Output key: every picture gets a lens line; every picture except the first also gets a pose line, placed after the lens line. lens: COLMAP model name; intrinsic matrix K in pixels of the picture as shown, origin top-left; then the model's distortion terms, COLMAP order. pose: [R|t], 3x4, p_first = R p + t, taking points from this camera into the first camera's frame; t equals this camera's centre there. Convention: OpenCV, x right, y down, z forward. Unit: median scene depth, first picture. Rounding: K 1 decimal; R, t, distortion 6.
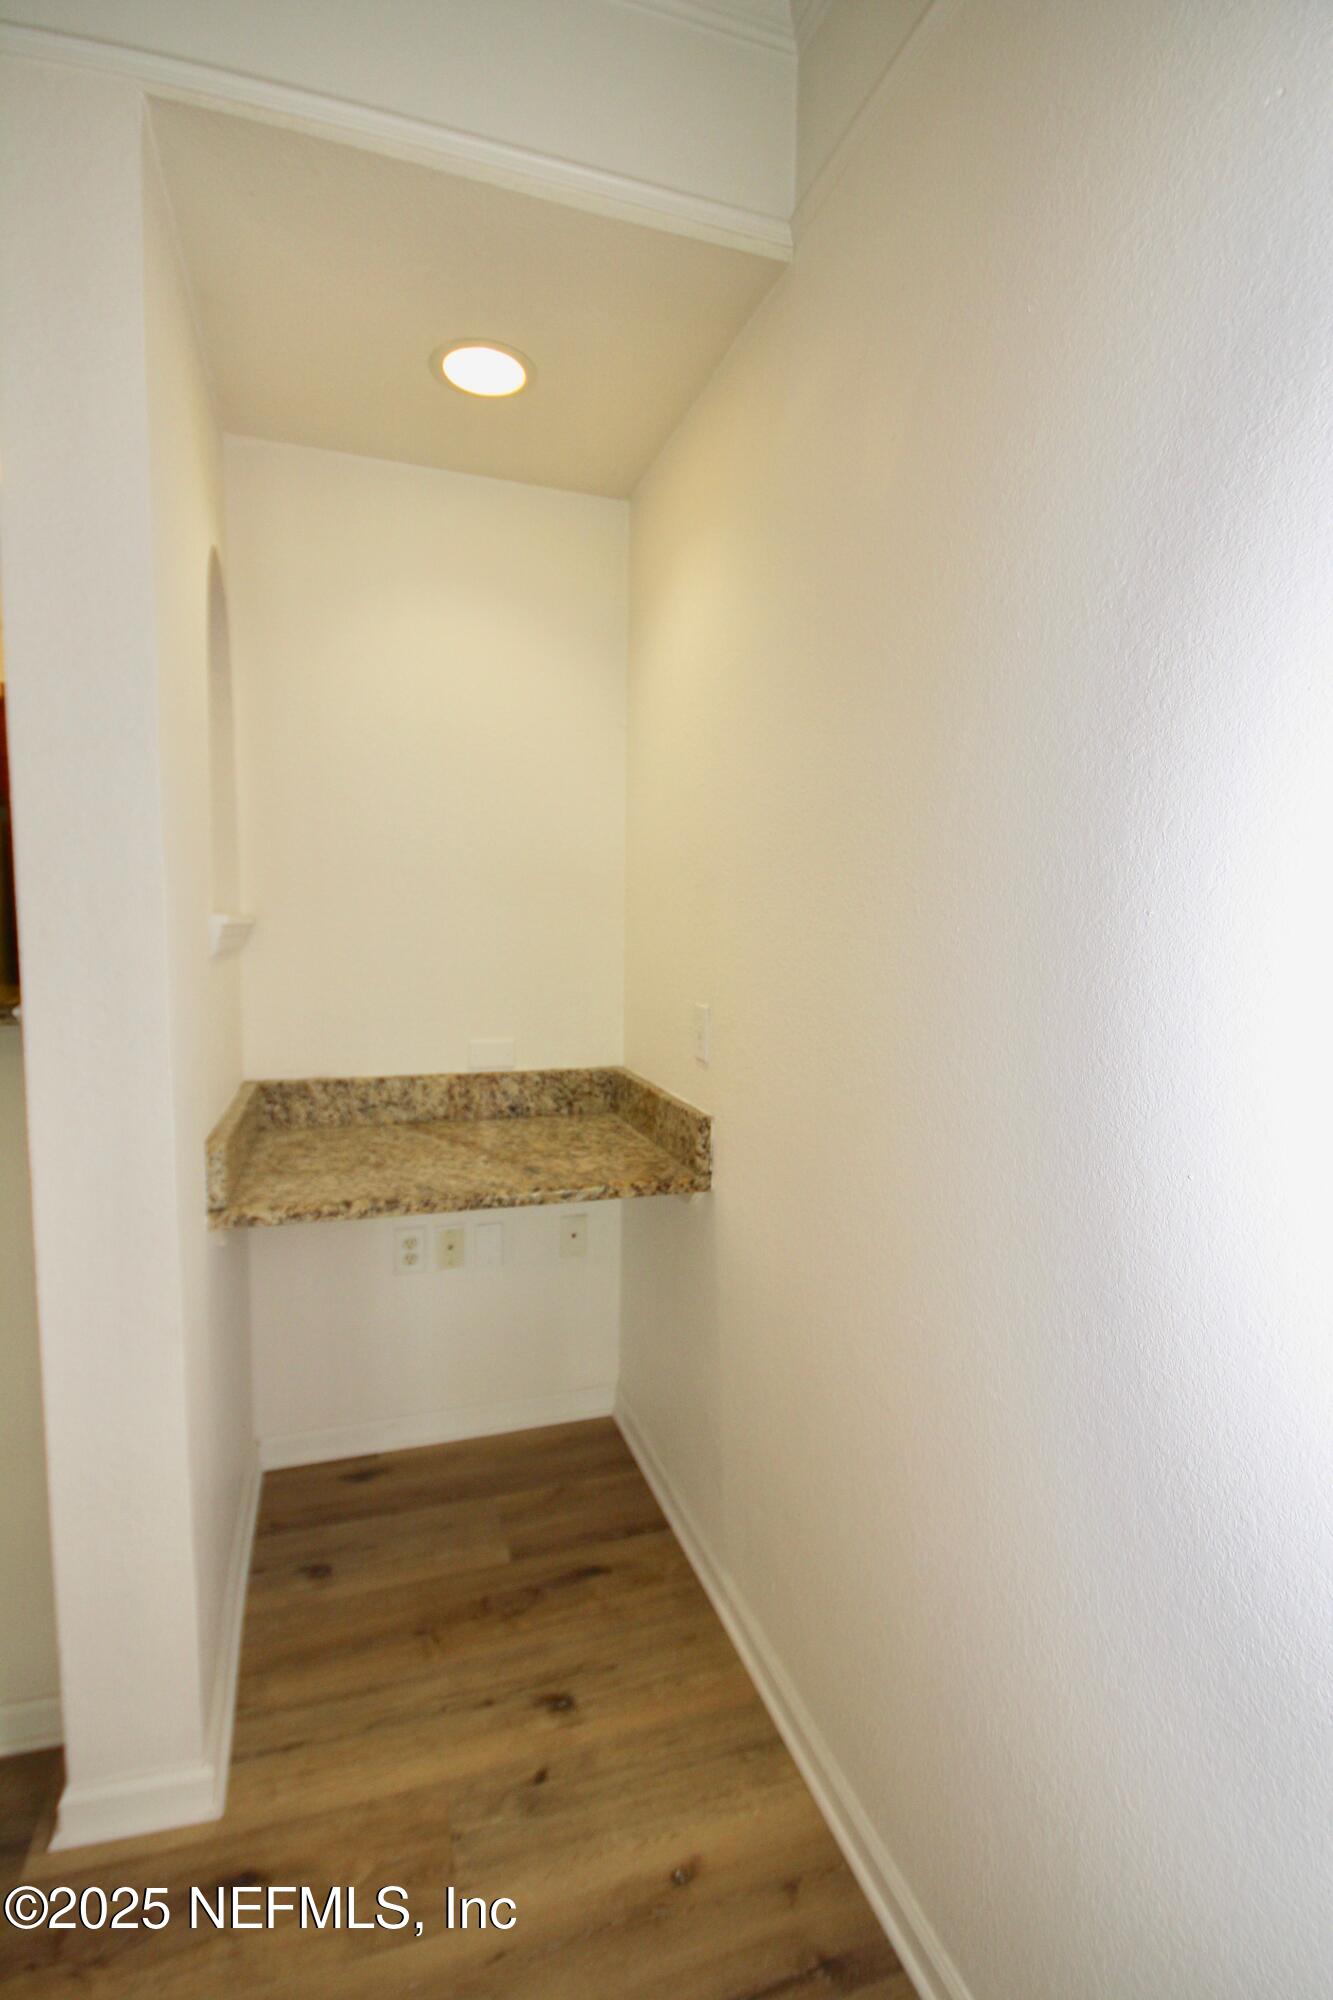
lens RADIAL K [[939.6, 0, 667.0], [0, 939.6, 1003.7], [0, 0, 1]] dist [0.002902, 0.000045]
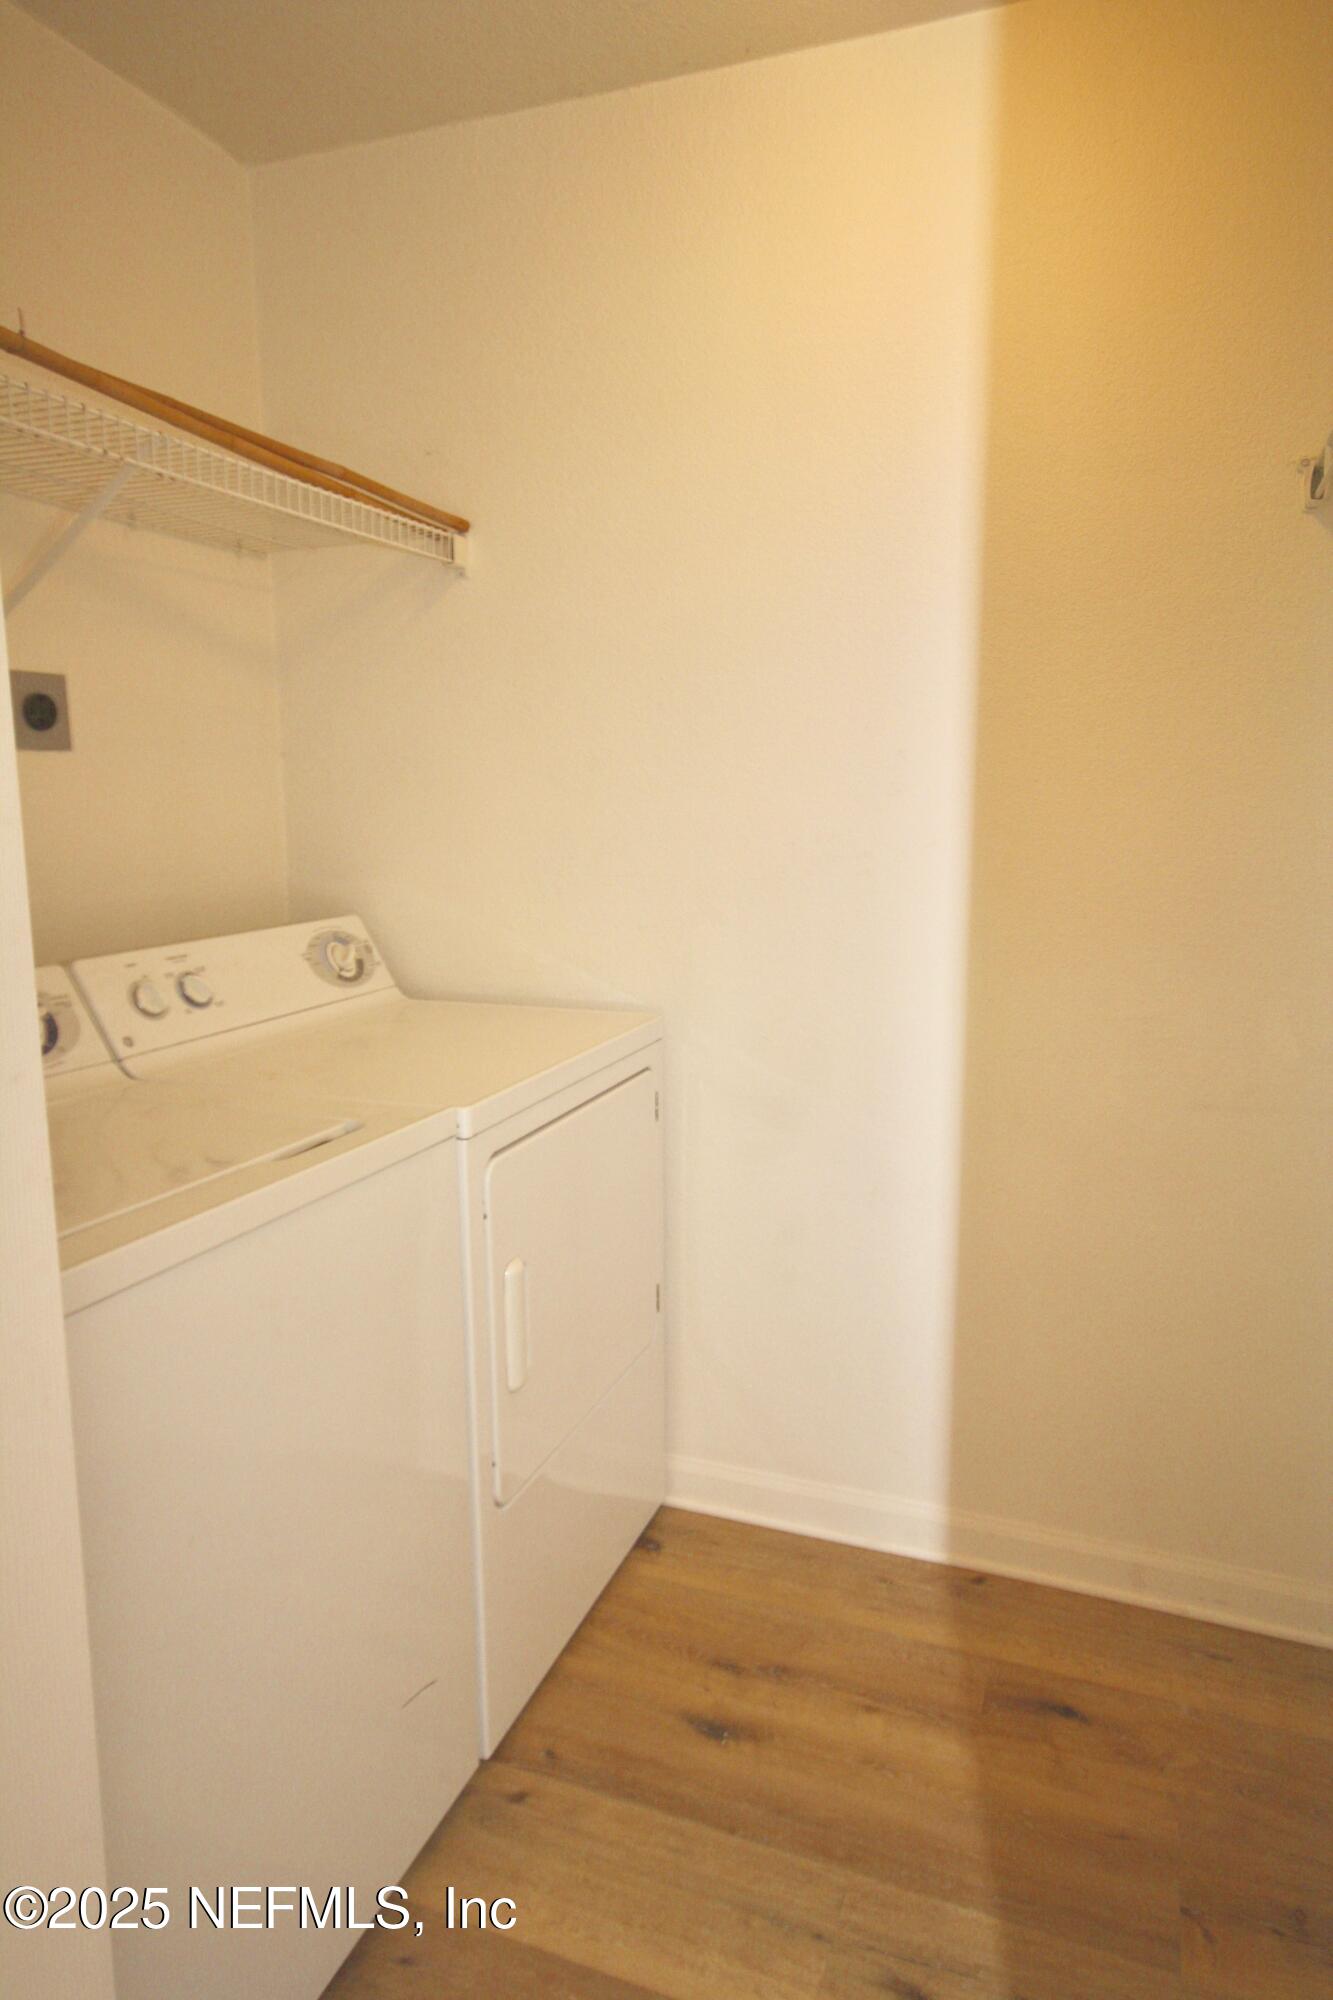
lens RADIAL K [[1239.3, 0, 665.1], [0, 1239.3, 998.2], [0, 0, 1]] dist [0.002292, 0.001313]
pose [[0.769311, 0.086157, -0.633039, 0.598523], [-0.047249, 0.995824, 0.078113, 0.004631], [0.637125, -0.030183, 0.770169, 0.231284]]
